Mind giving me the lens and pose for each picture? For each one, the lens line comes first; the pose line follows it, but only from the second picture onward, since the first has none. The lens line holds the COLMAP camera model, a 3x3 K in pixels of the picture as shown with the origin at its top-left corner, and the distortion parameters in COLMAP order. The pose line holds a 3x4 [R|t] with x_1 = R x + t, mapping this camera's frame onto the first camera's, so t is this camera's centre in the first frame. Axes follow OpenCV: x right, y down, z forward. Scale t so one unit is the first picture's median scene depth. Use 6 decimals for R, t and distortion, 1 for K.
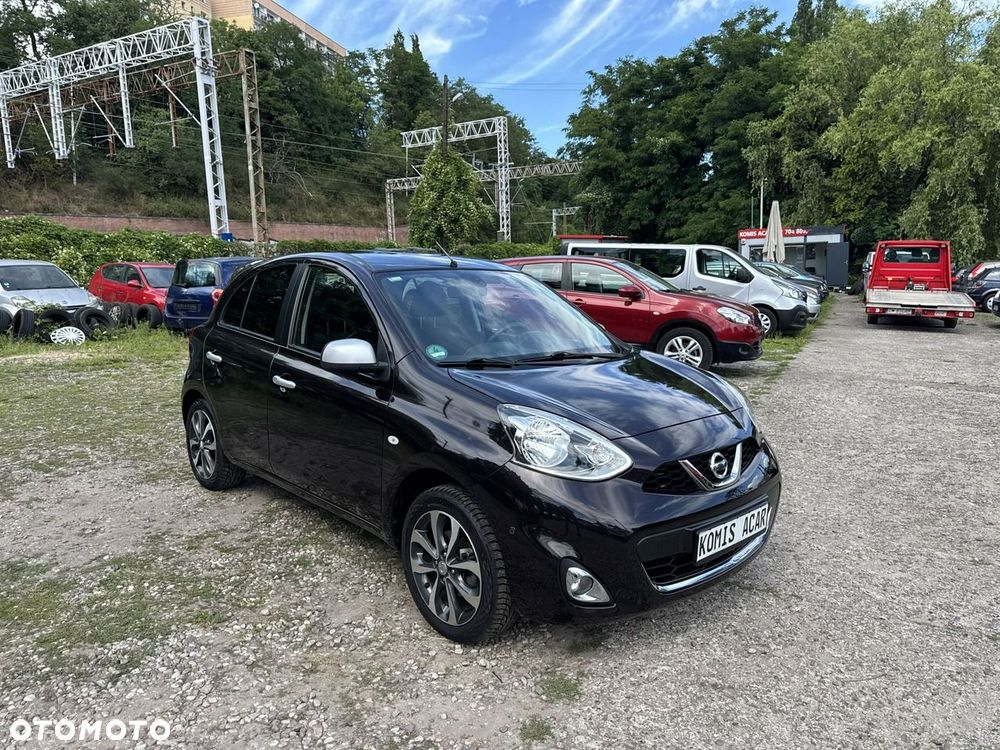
lens RADIAL K [[718.4, 0, 517.6], [0, 718.4, 380.0], [0, 0, 1]] dist [0.001343, -0.005925]
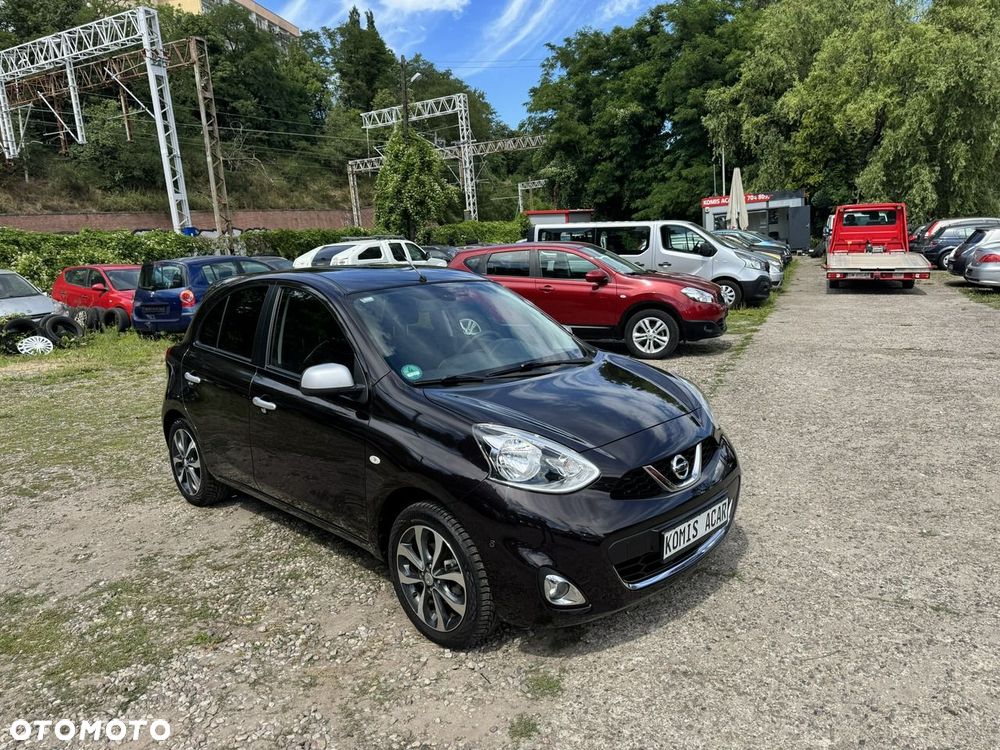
lens RADIAL K [[716.0, 0, 520.2], [0, 716.0, 374.3], [0, 0, 1]] dist [0.005909, -0.010970]
pose [[0.997758, -0.055648, 0.037179, 0.000961], [0.054543, 0.998058, 0.030094, -0.007376], [-0.038782, -0.027999, 0.998855, -0.006480]]
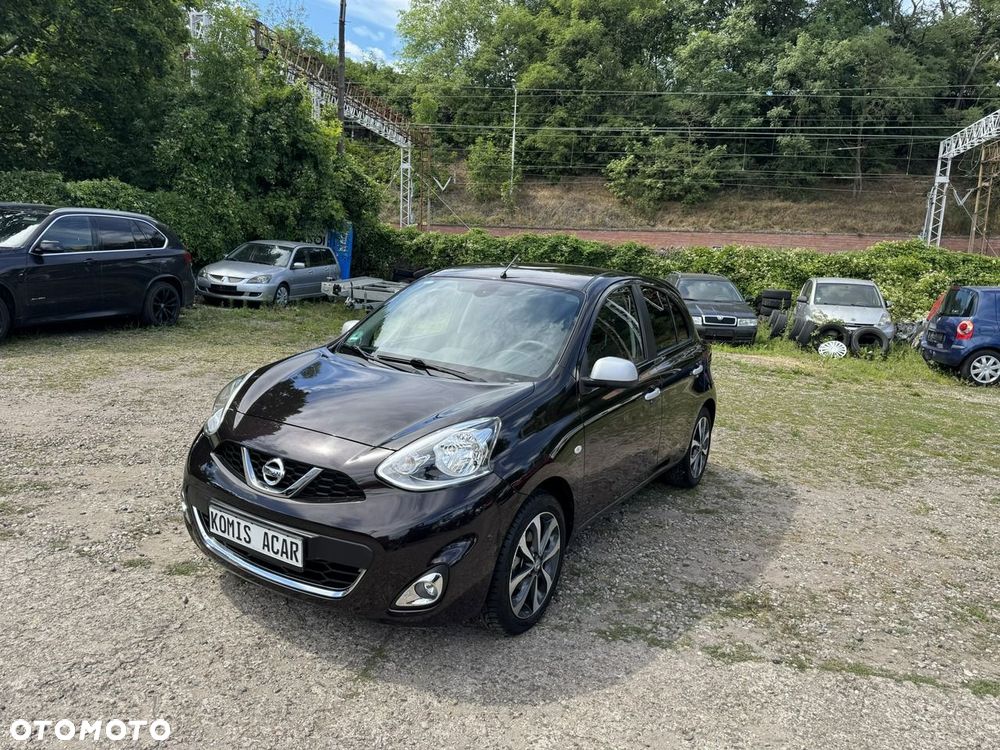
lens RADIAL K [[732.3, 0, 505.5], [0, 732.3, 386.1], [0, 0, 1]] dist [0.038371, -0.053208]
pose [[0.255872, 0.180637, -0.949684, 0.147656], [-0.212077, 0.968944, 0.127161, -0.021569], [0.943161, 0.168870, 0.286235, 0.111295]]
